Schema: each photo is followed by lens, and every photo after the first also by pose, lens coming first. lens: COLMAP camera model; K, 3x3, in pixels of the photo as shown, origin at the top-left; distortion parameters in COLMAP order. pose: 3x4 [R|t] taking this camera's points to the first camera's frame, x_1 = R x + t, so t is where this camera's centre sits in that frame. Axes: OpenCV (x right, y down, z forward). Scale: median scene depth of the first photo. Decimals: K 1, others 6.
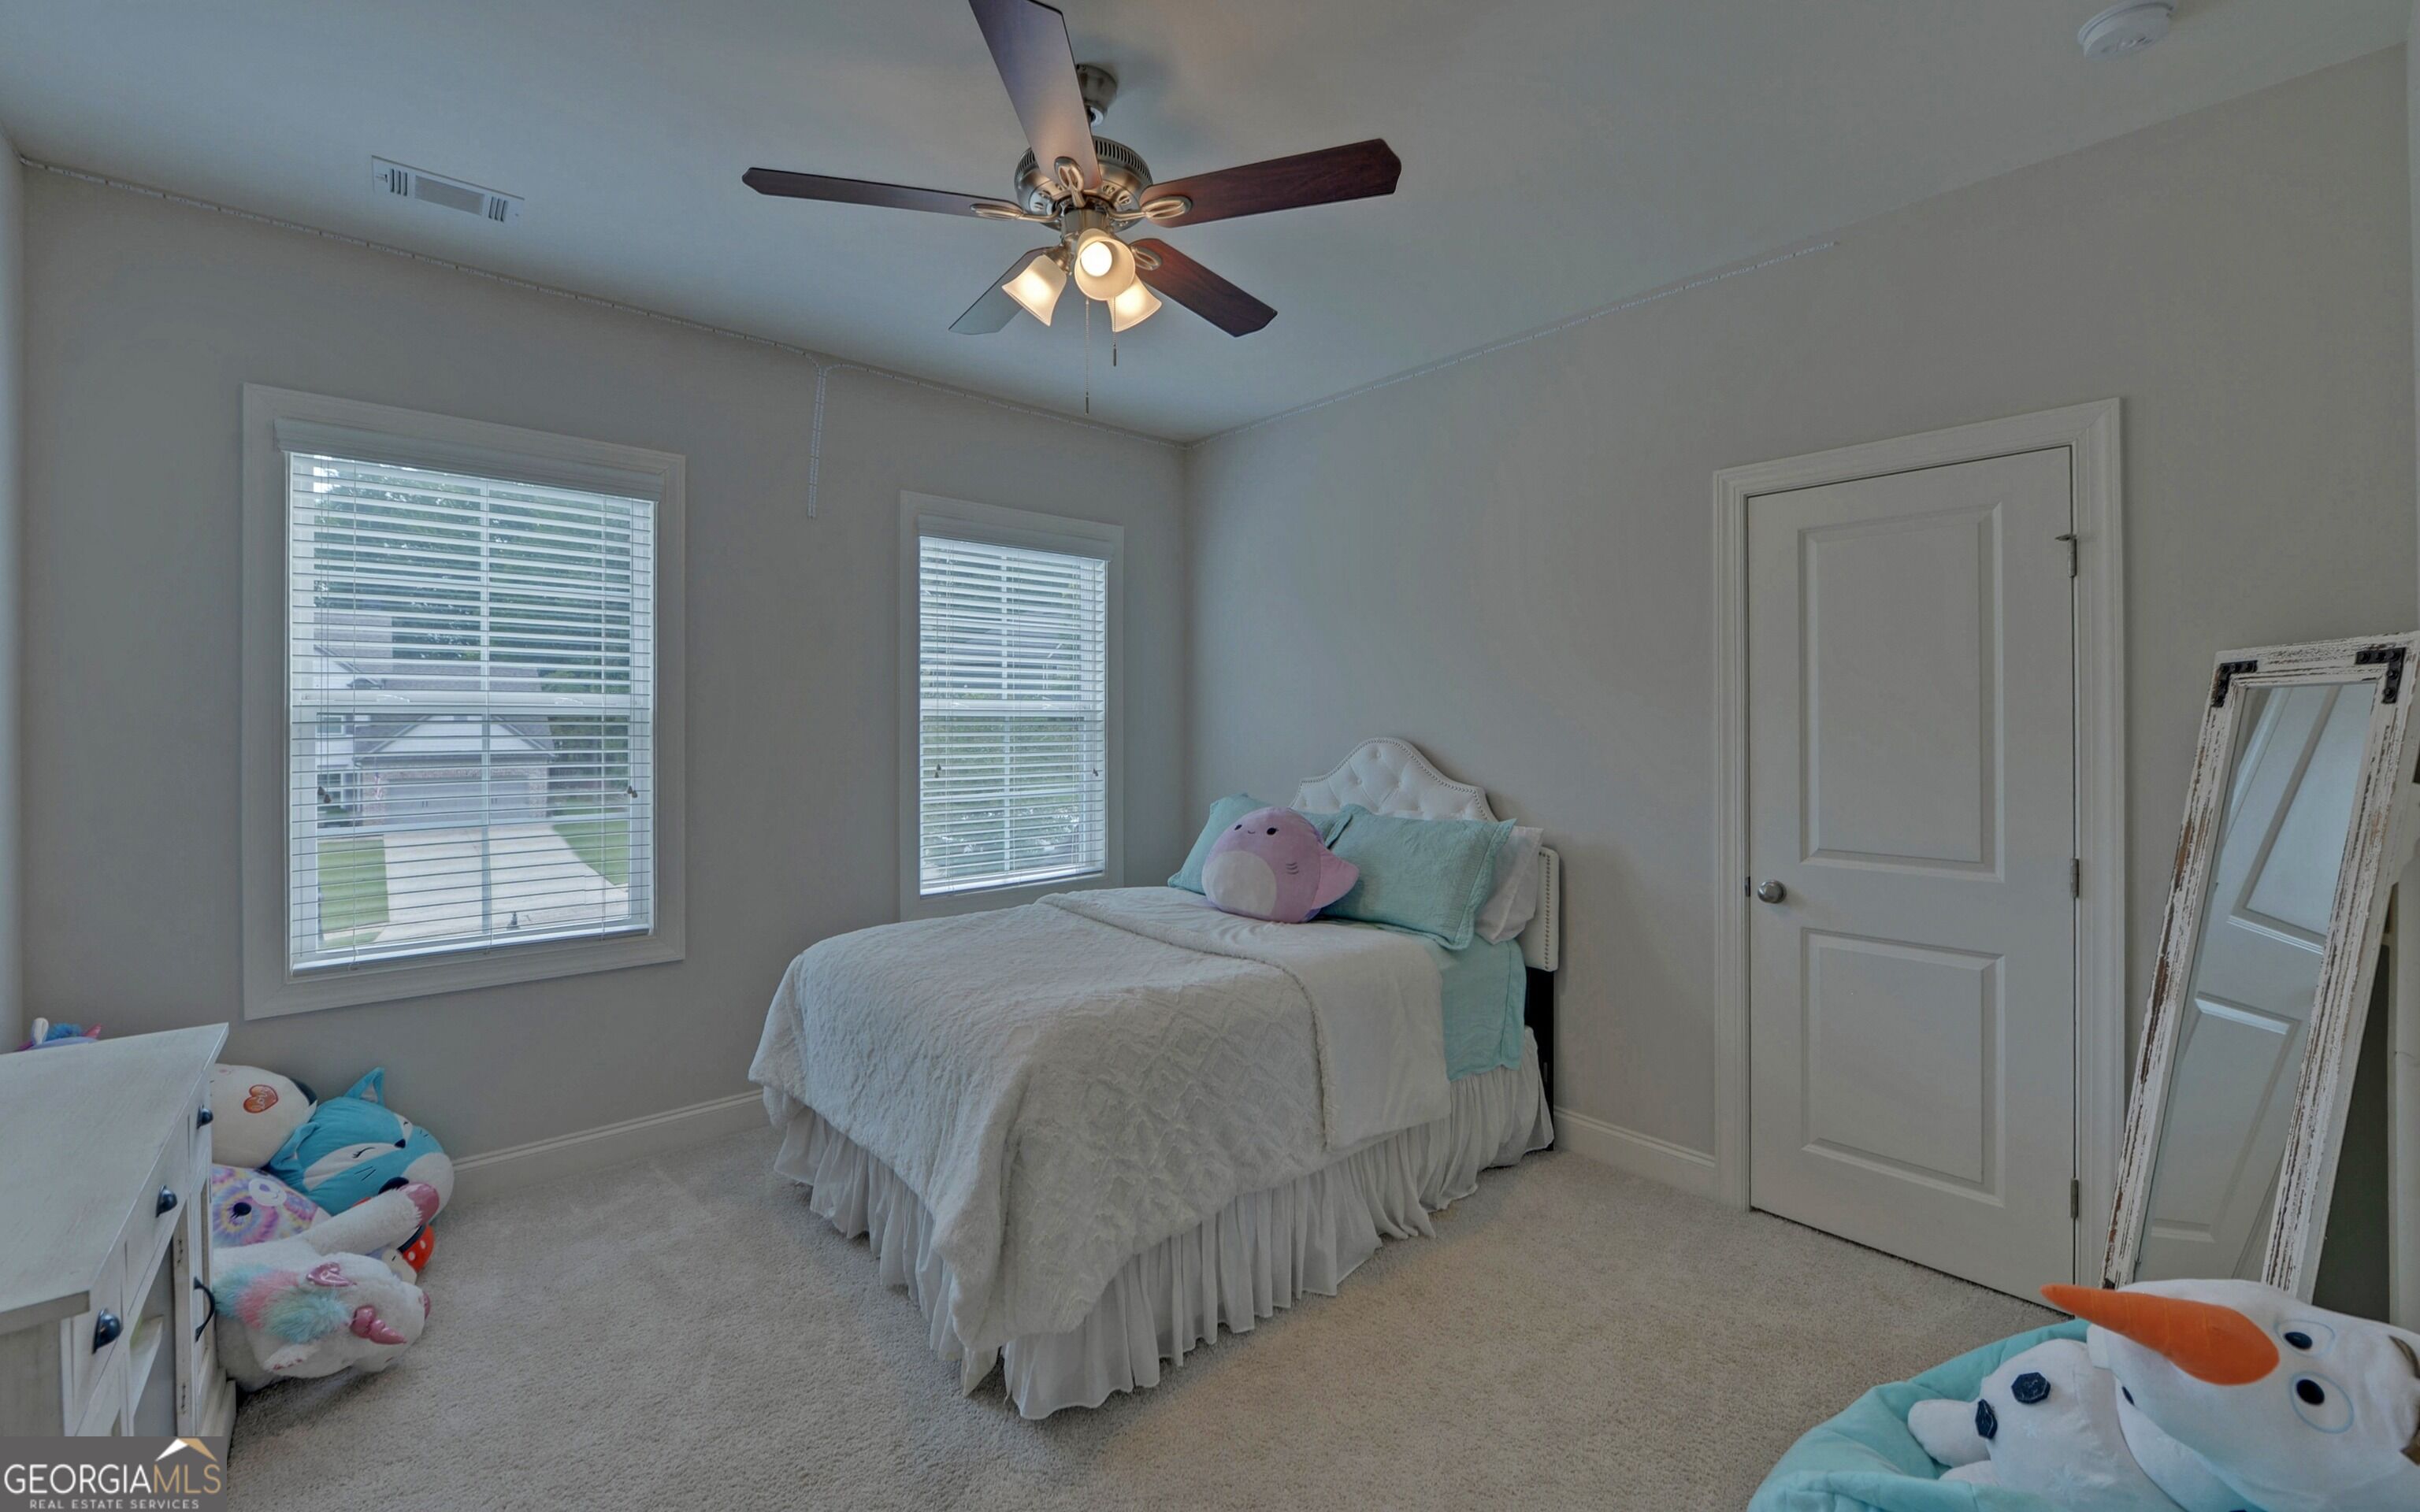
lens RADIAL K [[974.7, 0, 1220.2], [0, 974.7, 749.3], [0, 0, 1]] dist [0.000333, 0.000056]
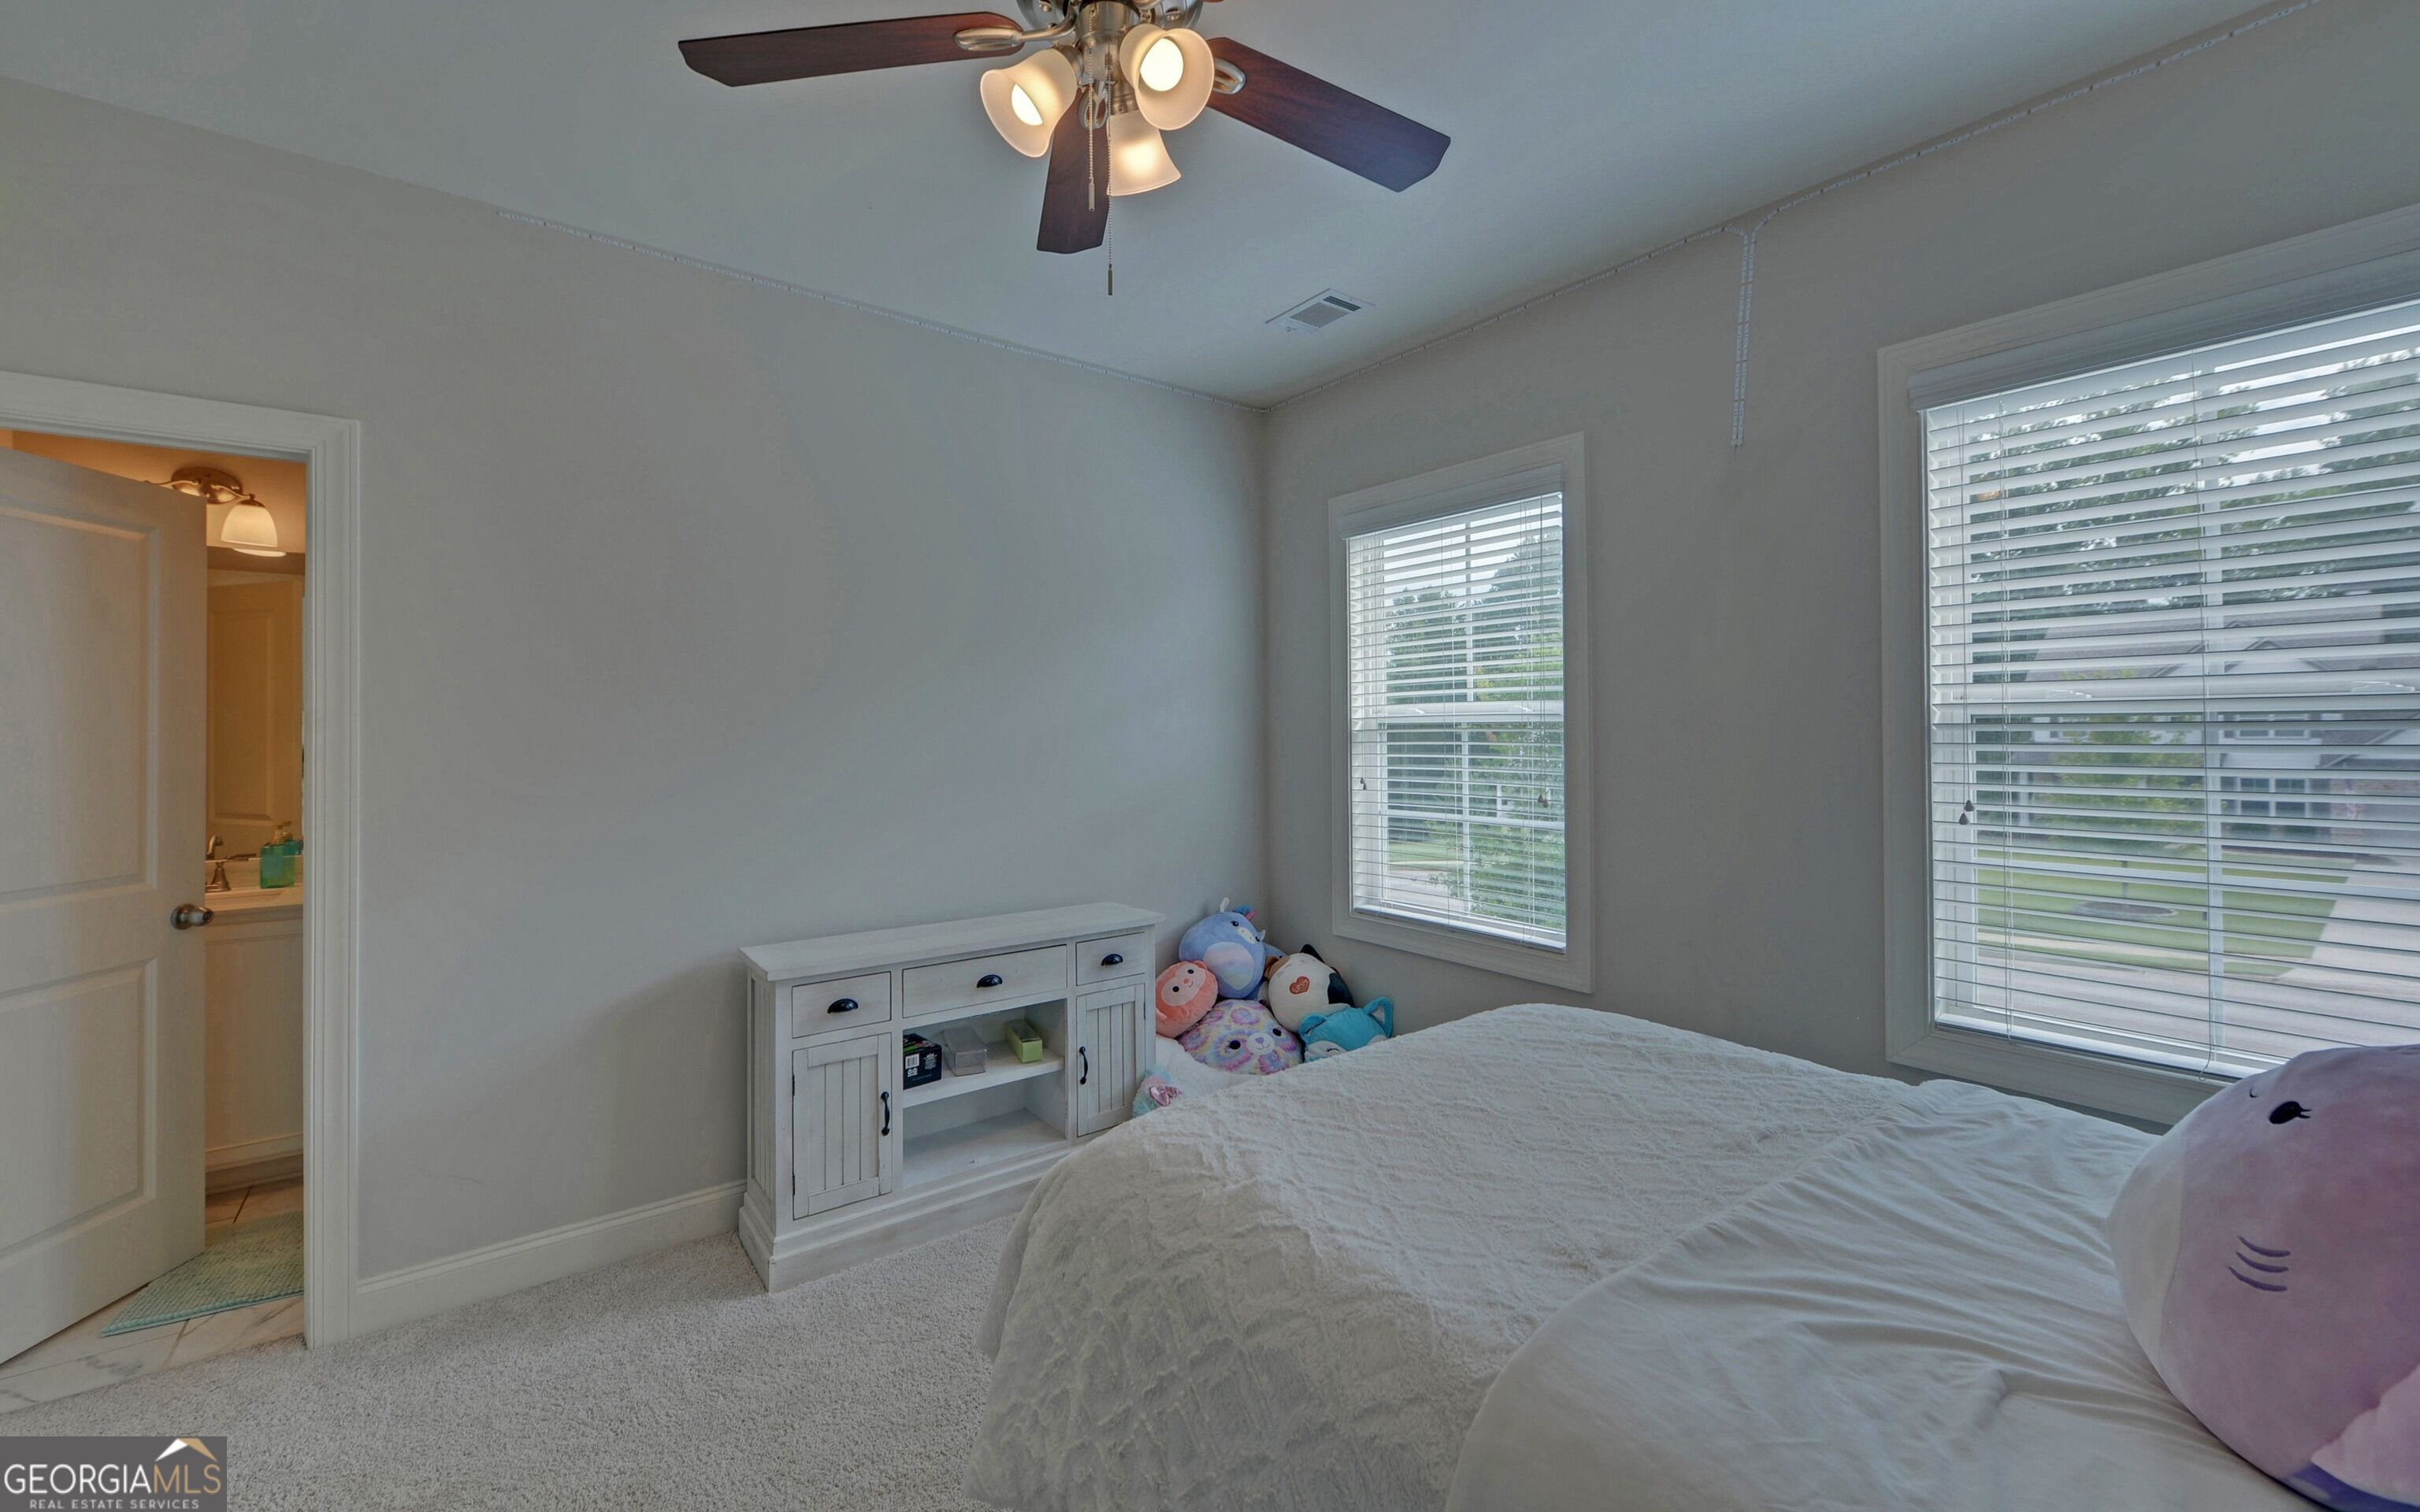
lens RADIAL K [[974.7, 0, 1220.2], [0, 974.7, 749.3], [0, 0, 1]] dist [0.000333, 0.000056]
pose [[-0.067614, 0.020691, -0.997497, 0.358541], [-0.020175, 0.999552, 0.022101, -0.021601], [0.997508, 0.021619, -0.067166, 0.716173]]
